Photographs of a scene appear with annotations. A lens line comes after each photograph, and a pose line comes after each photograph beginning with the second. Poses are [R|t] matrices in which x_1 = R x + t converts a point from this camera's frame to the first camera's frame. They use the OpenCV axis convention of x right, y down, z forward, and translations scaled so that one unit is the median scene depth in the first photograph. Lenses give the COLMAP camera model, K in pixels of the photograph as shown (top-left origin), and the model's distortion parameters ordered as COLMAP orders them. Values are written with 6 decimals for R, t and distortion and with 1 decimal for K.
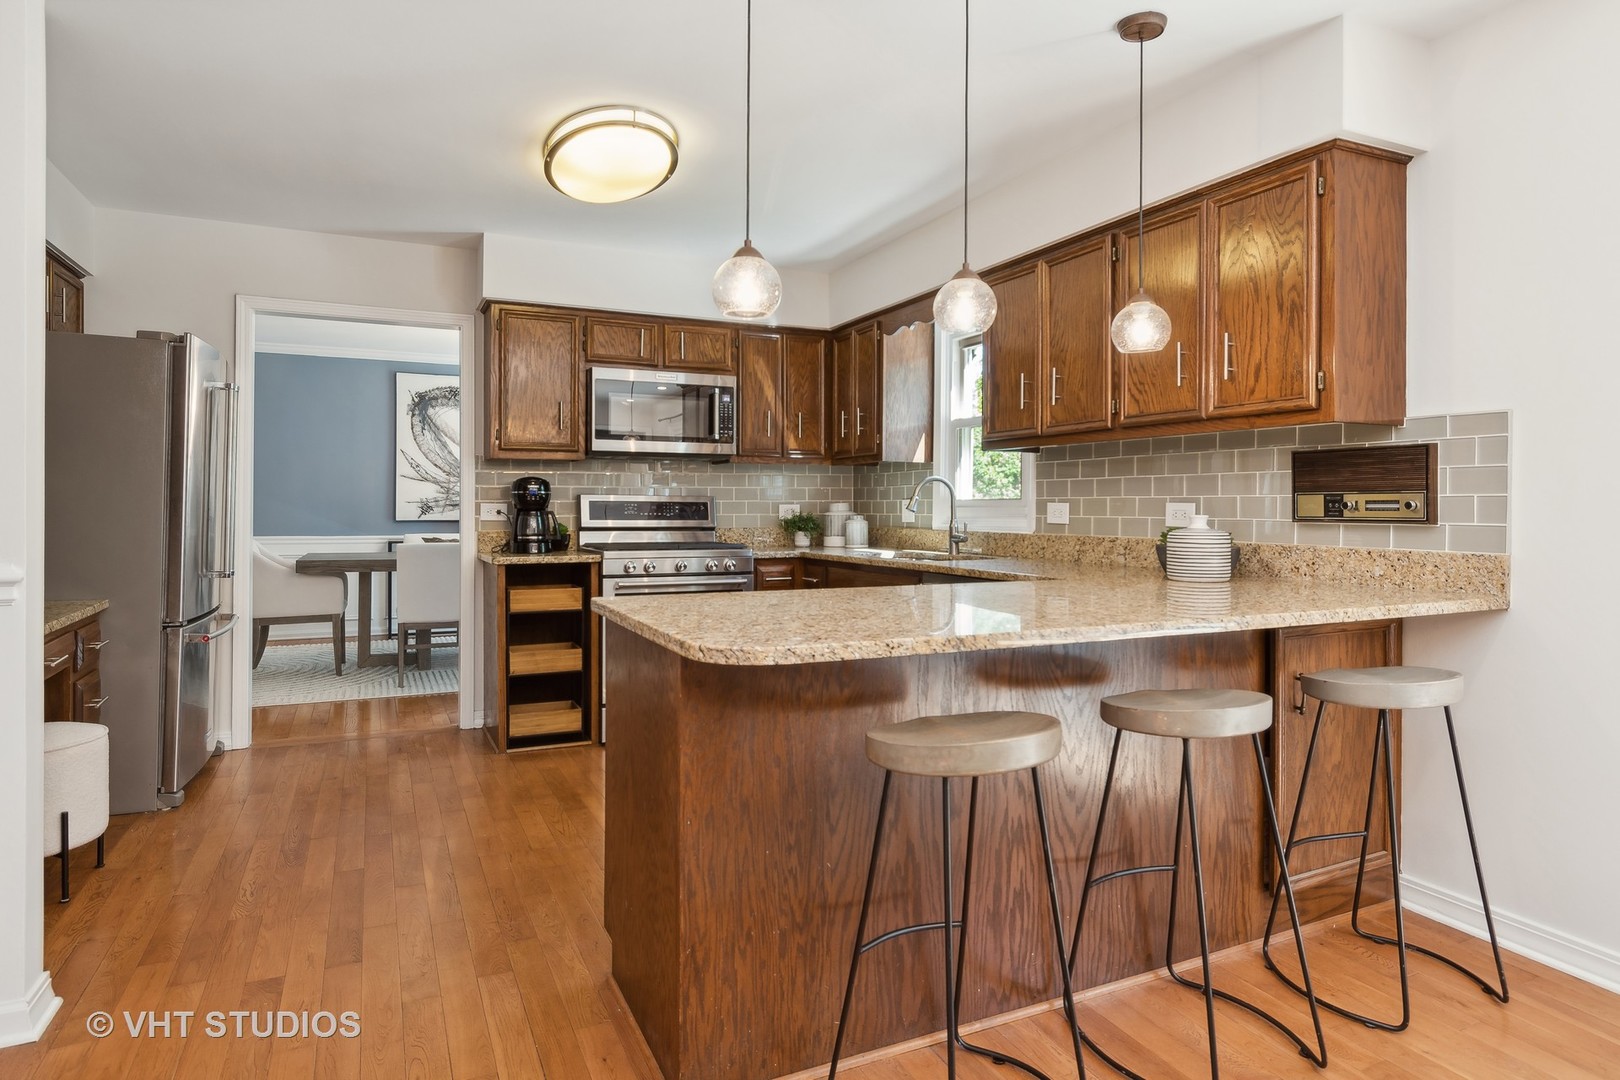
lens RADIAL K [[917.7, 0, 810.9], [0, 917.7, 506.9], [0, 0, 1]] dist [-0.004280, -0.001166]
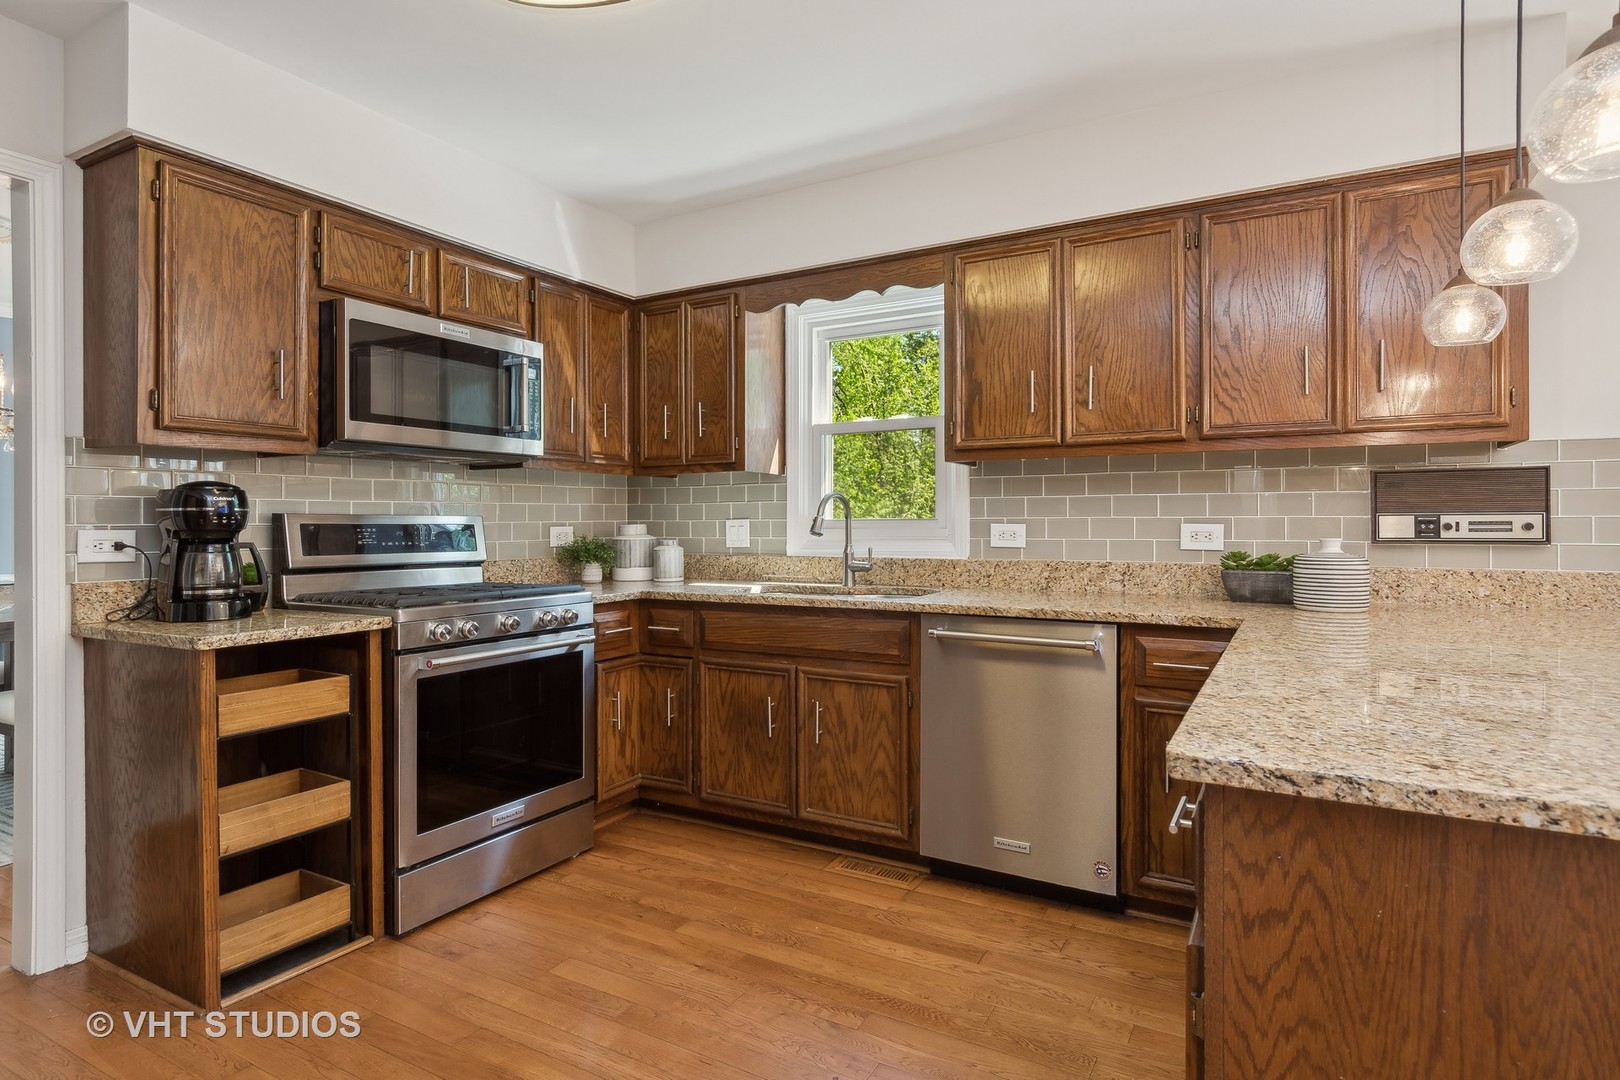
lens RADIAL K [[856.9, 0, 811.4], [0, 856.9, 524.2], [0, 0, 1]] dist [0.002760, -0.001422]
pose [[0.822596, -0.006301, 0.568592, -0.301361], [0.005845, 0.999979, 0.002625, -0.006128], [-0.568596, 0.001164, 0.822616, 0.370543]]
